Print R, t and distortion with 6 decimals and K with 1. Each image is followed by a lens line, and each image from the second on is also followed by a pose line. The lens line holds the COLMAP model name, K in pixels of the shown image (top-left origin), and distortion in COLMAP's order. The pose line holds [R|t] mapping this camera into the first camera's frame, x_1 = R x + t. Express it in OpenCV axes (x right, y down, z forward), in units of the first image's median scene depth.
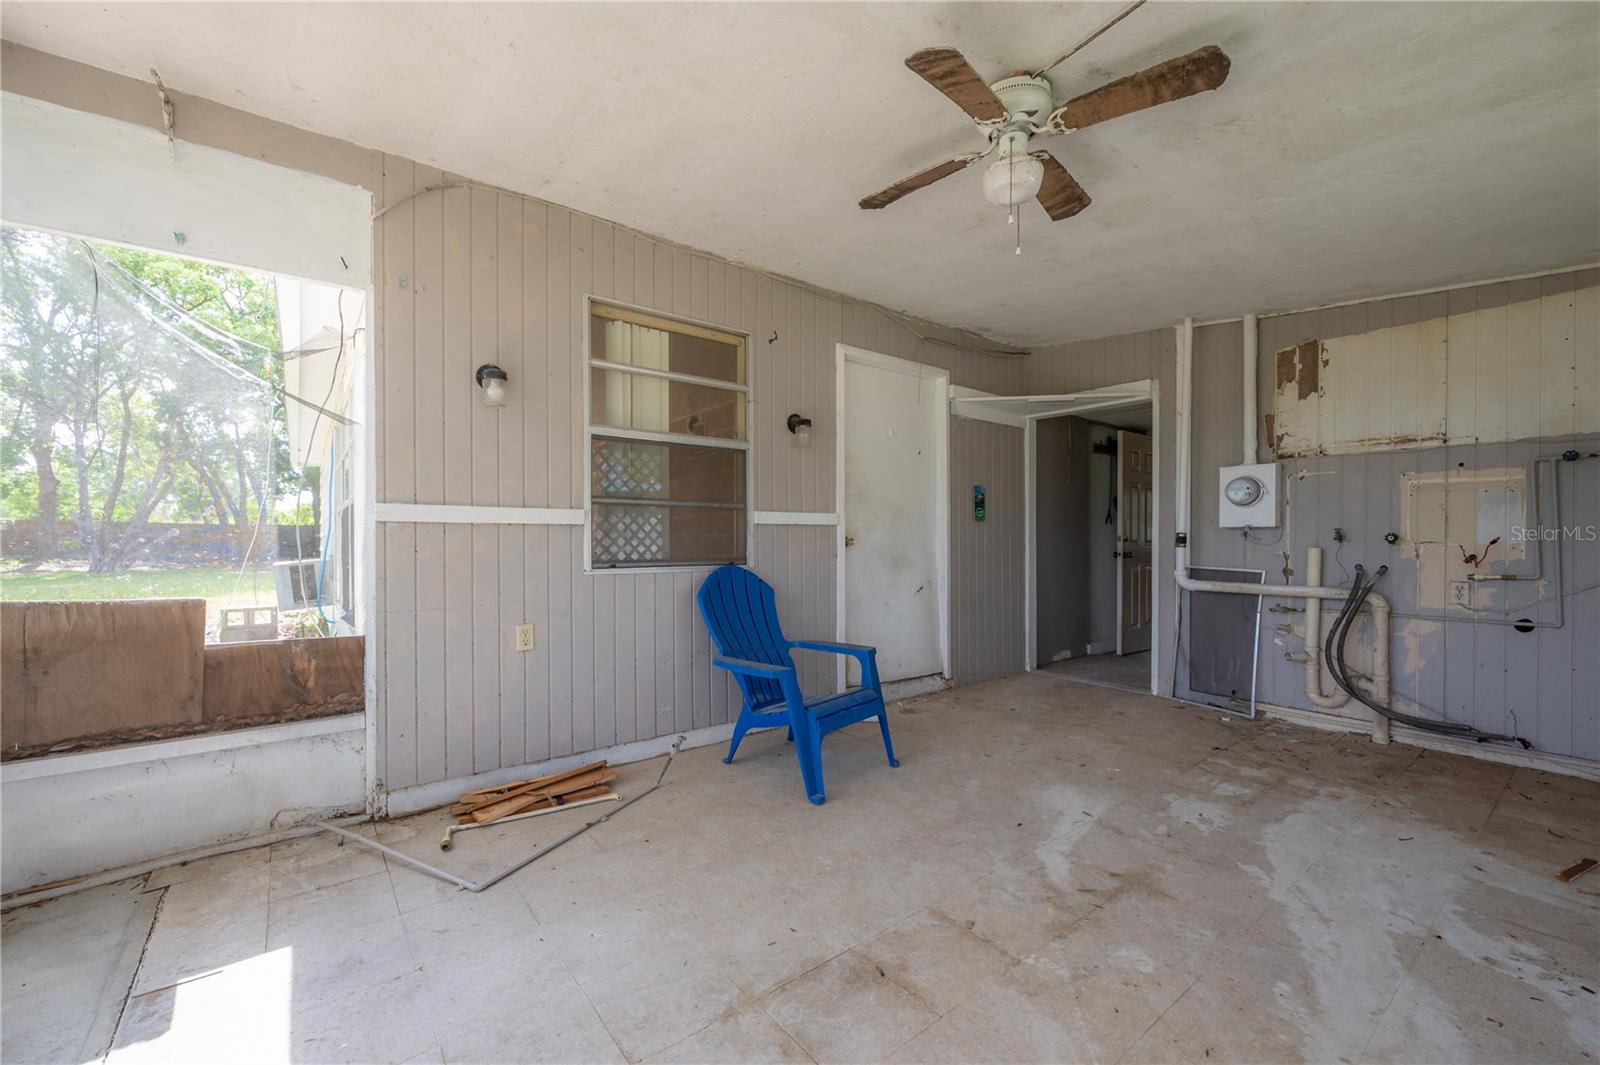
lens RADIAL K [[636.1, 0, 794.5], [0, 636.1, 531.0], [0, 0, 1]] dist [0.002033, -0.001756]
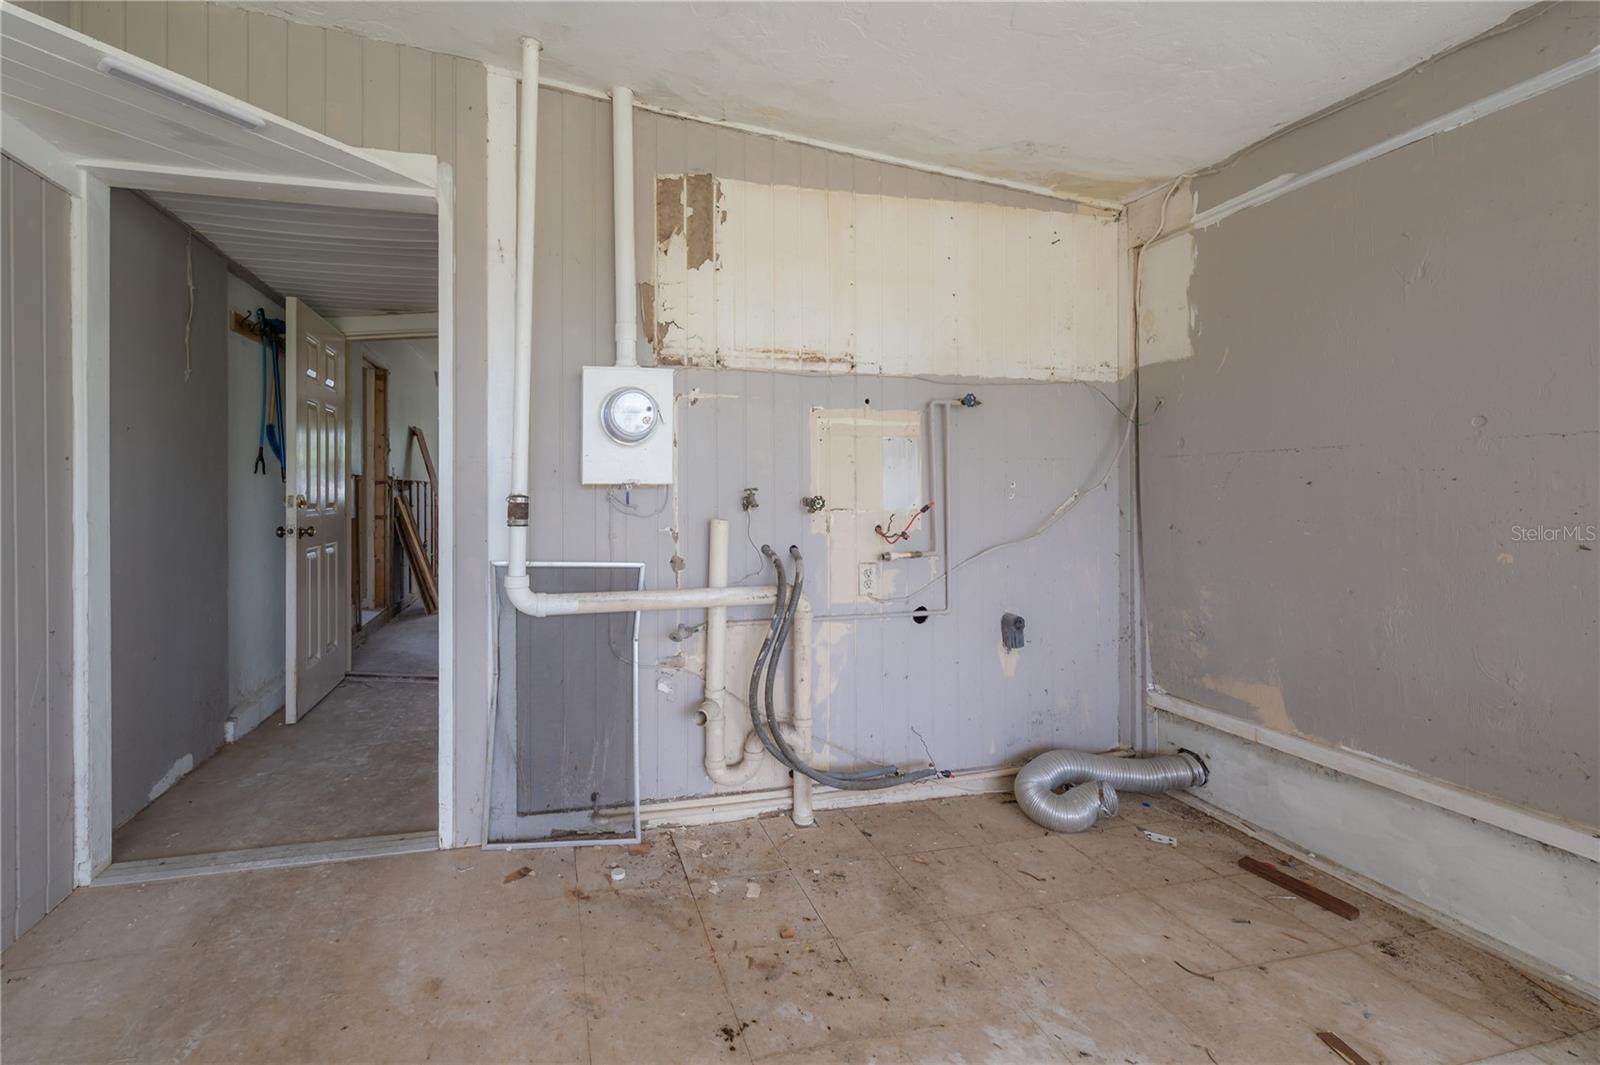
lens RADIAL K [[675.1, 0, 705.7], [0, 675.1, 492.4], [0, 0, 1]] dist [-0.004315, 0.000523]
pose [[0.415865, -0.003670, 0.909419, 0.247121], [-0.007585, 0.999943, 0.007504, -0.004607], [-0.909395, -0.010019, 0.415814, 0.767414]]
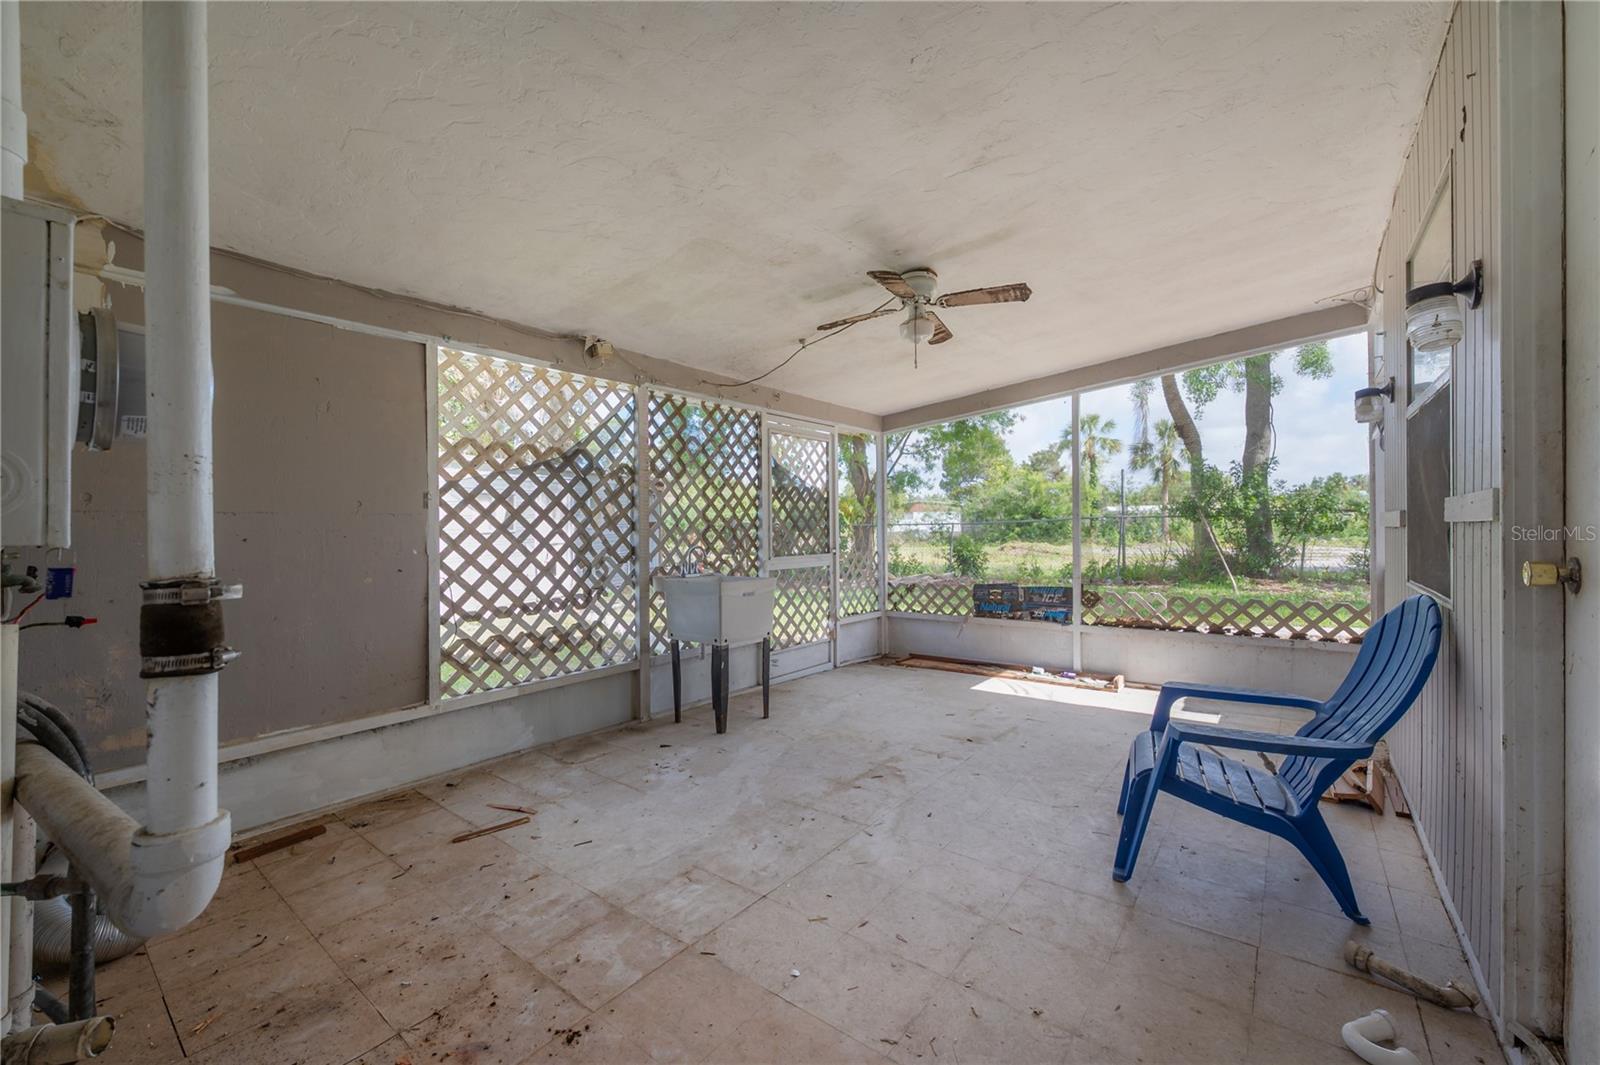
lens RADIAL K [[636.1, 0, 797.0], [0, 636.1, 530.1], [0, 0, 1]] dist [0.002033, -0.001756]
pose [[-0.968023, 0.010330, -0.250650, 0.566913], [0.013158, 0.999867, -0.009608, -0.007405], [0.250518, -0.012599, -0.968030, 1.351414]]
